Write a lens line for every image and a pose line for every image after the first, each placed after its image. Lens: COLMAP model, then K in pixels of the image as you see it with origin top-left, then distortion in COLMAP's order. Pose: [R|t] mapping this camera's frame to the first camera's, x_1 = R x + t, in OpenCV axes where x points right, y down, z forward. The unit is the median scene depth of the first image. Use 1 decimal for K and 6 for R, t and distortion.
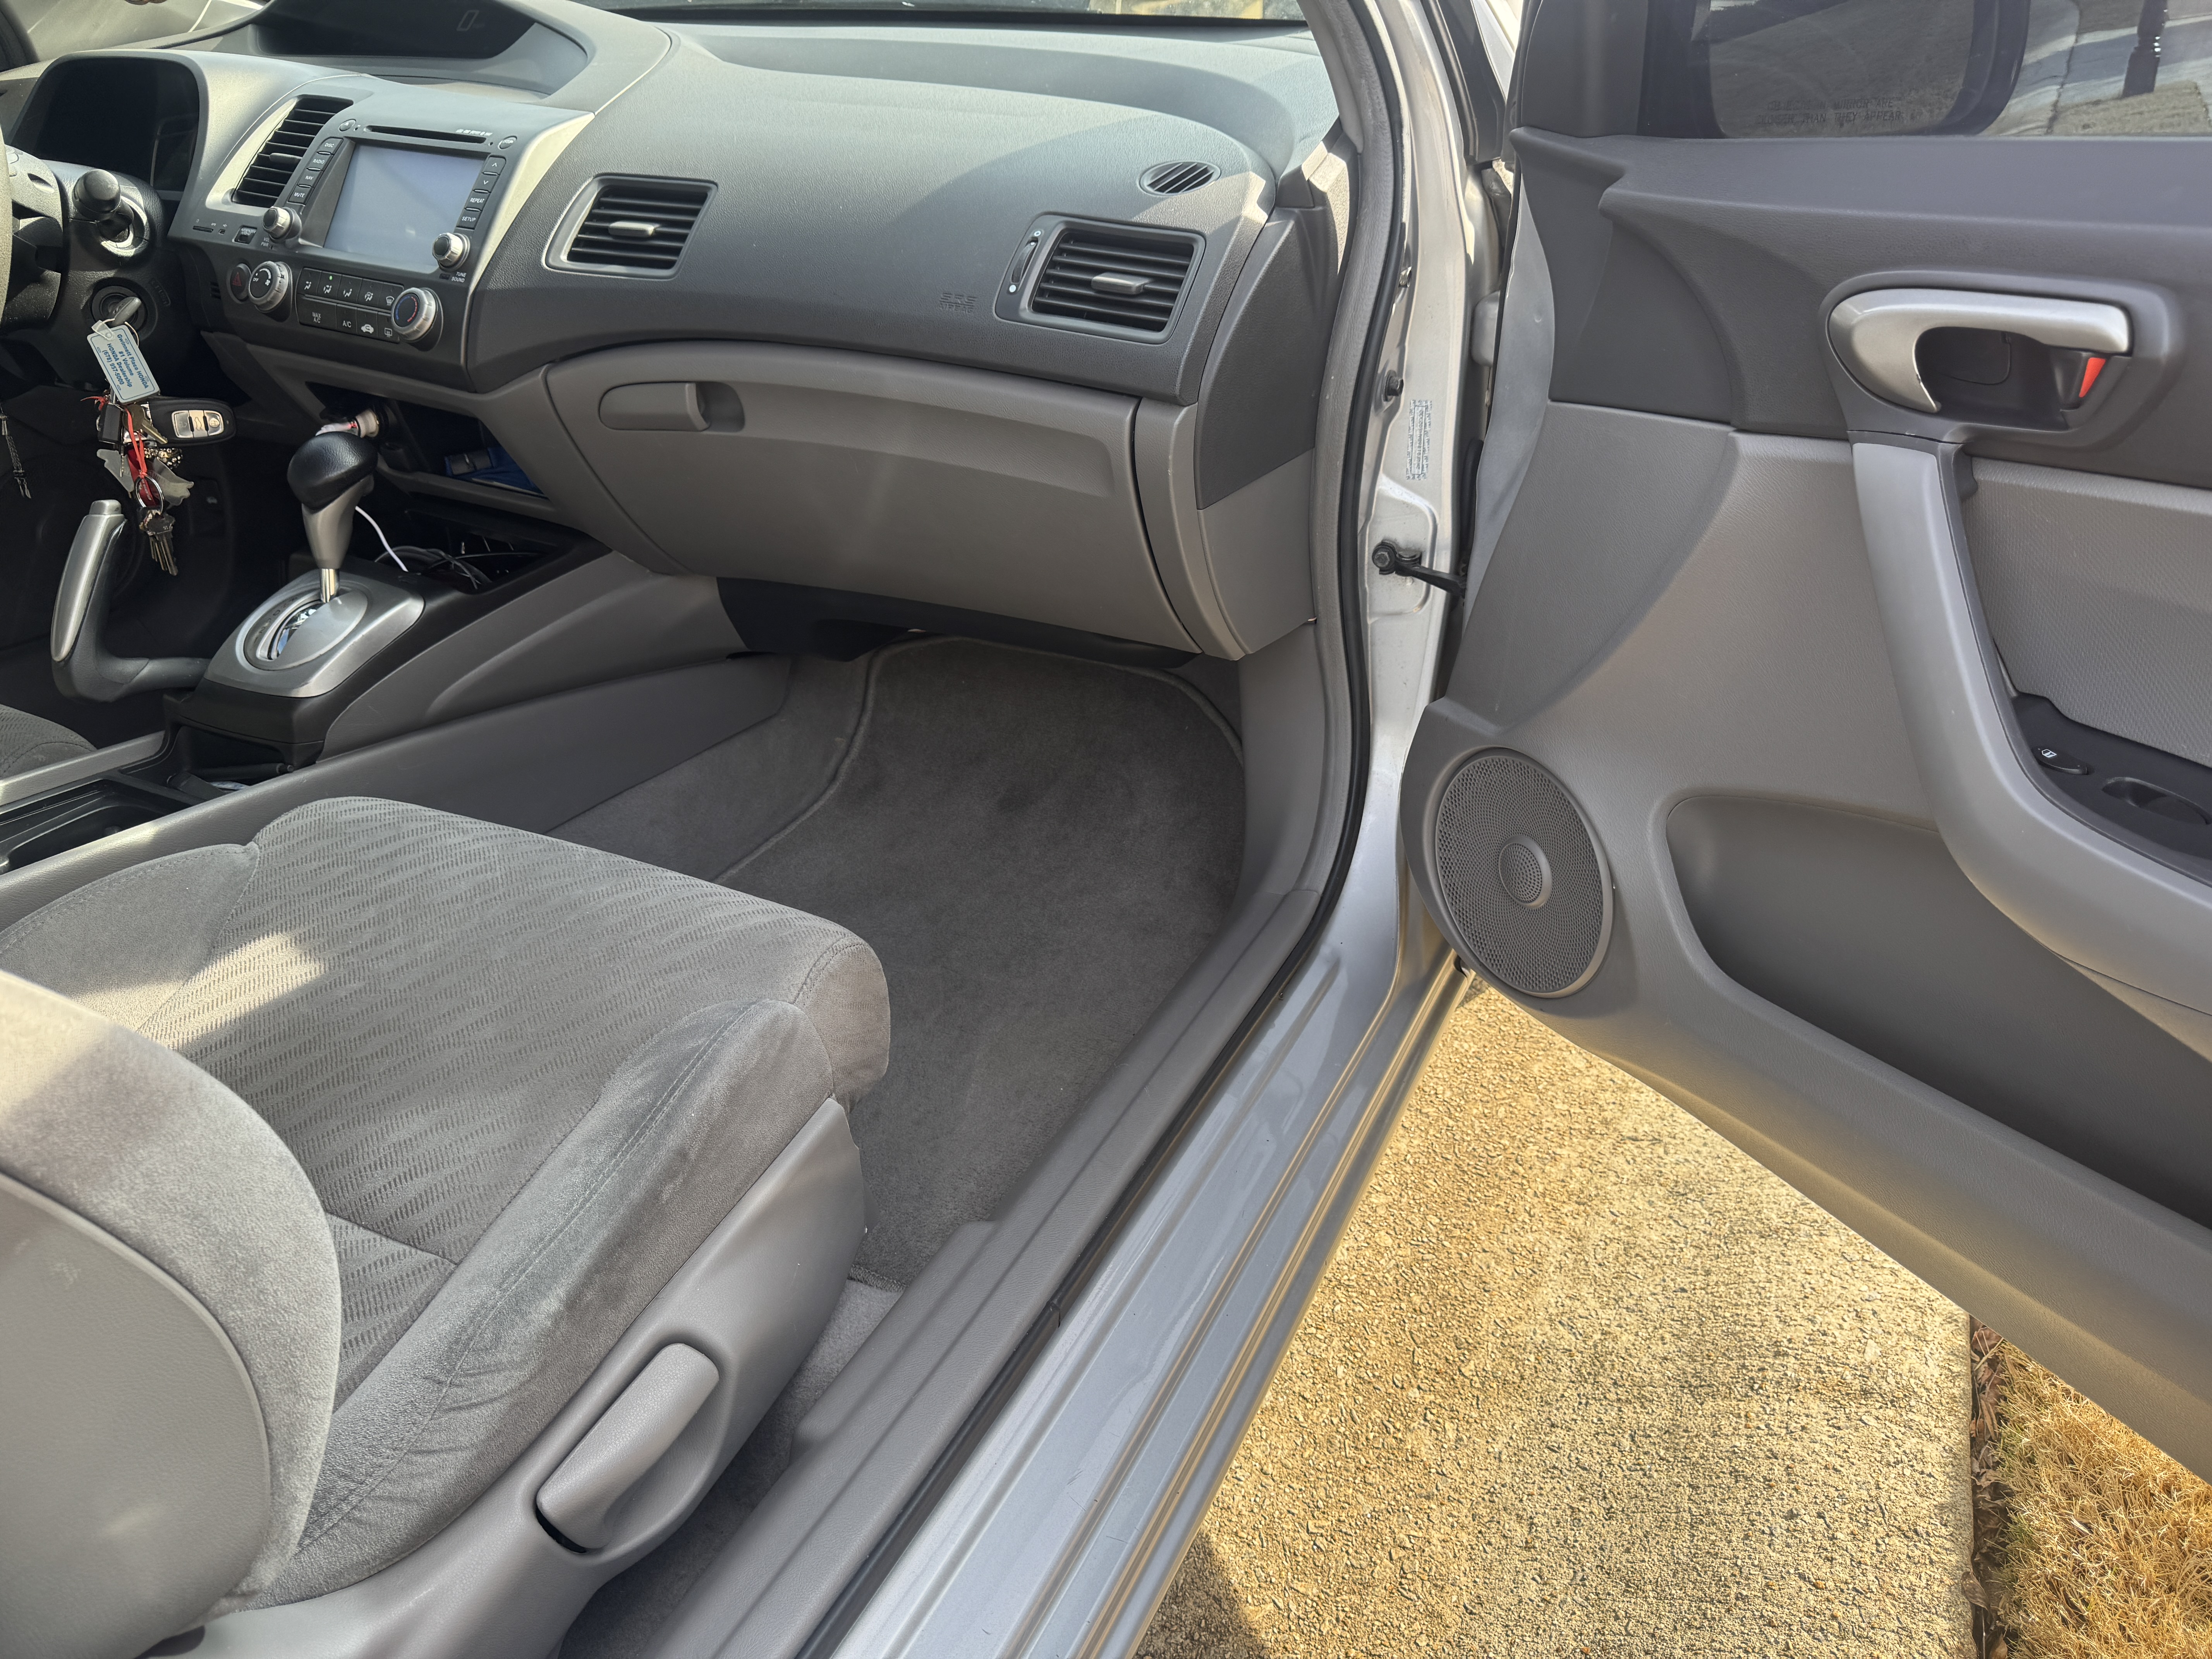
lens RADIAL K [[1573.0, 0, 1104.8], [0, 1573.0, 823.5], [0, 0, 1]] dist [-0.004247, -0.004036]
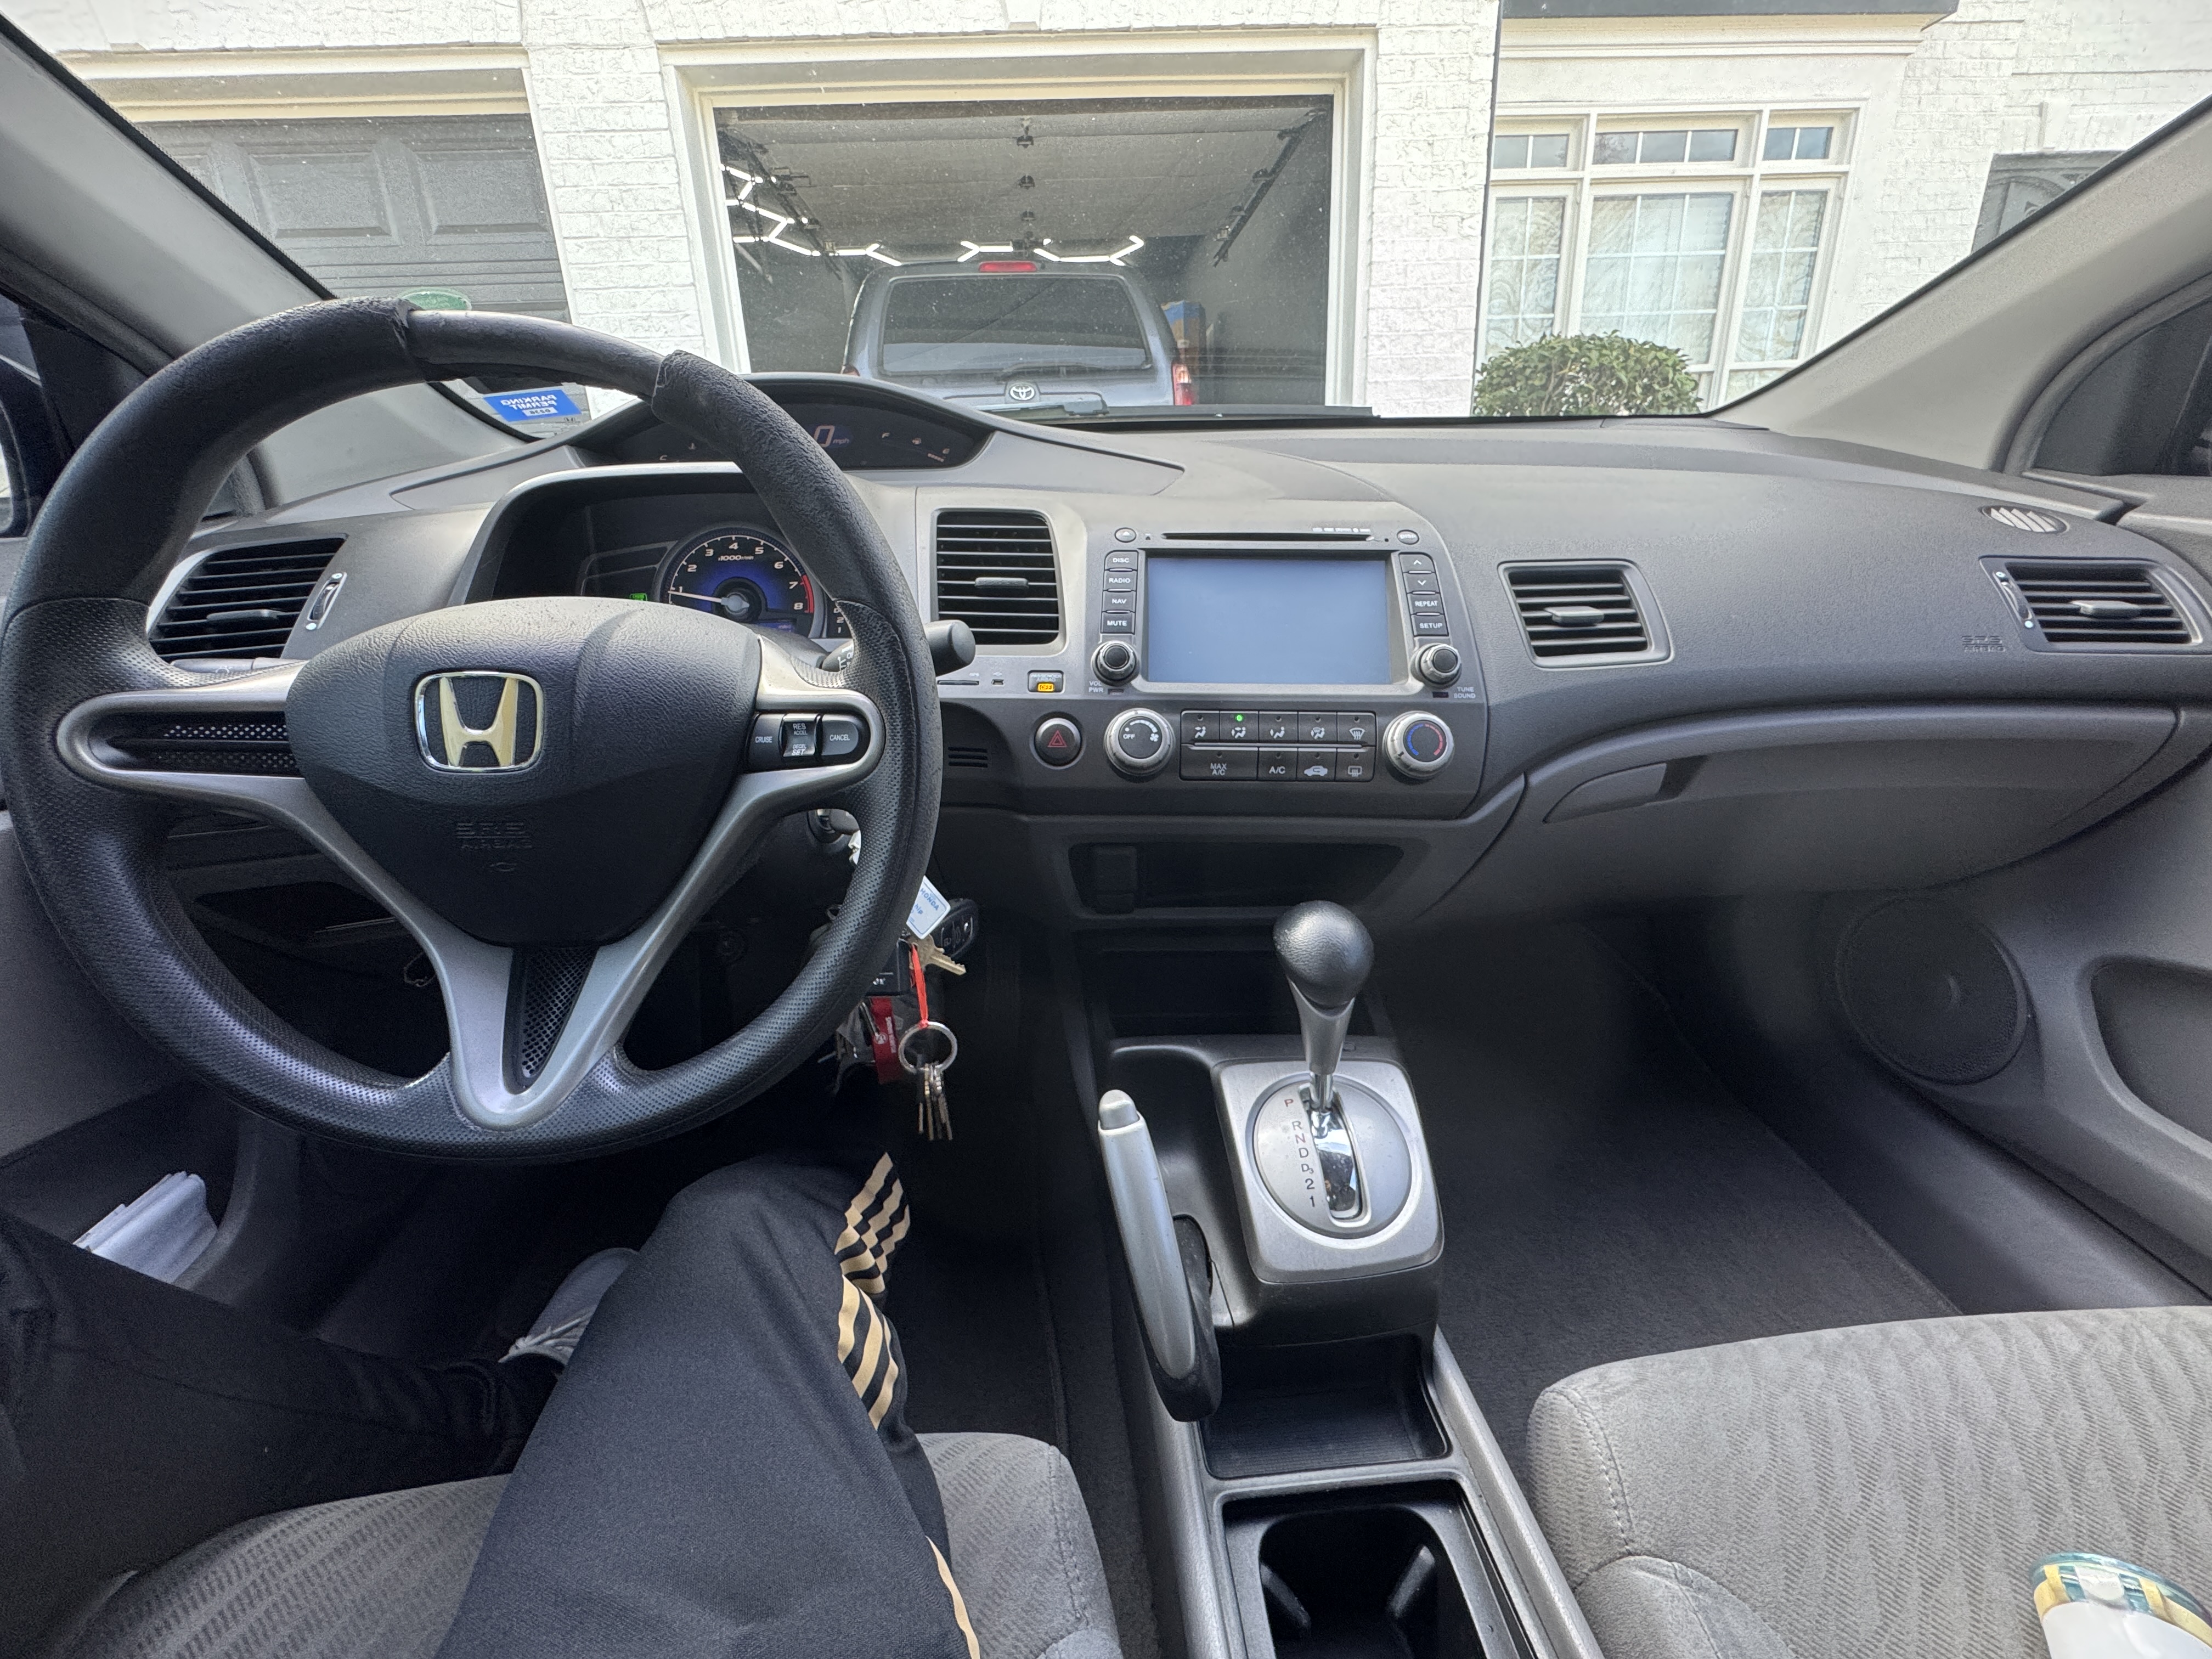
lens RADIAL K [[877.1, 0, 1106.0], [0, 877.1, 829.5], [0, 0, 1]] dist [-0.000395, -0.000003]
pose [[0.844044, -0.229336, 0.484763, -0.785846], [0.269020, 0.963049, -0.012797, -0.309324], [-0.463916, 0.141212, 0.874552, 0.659118]]
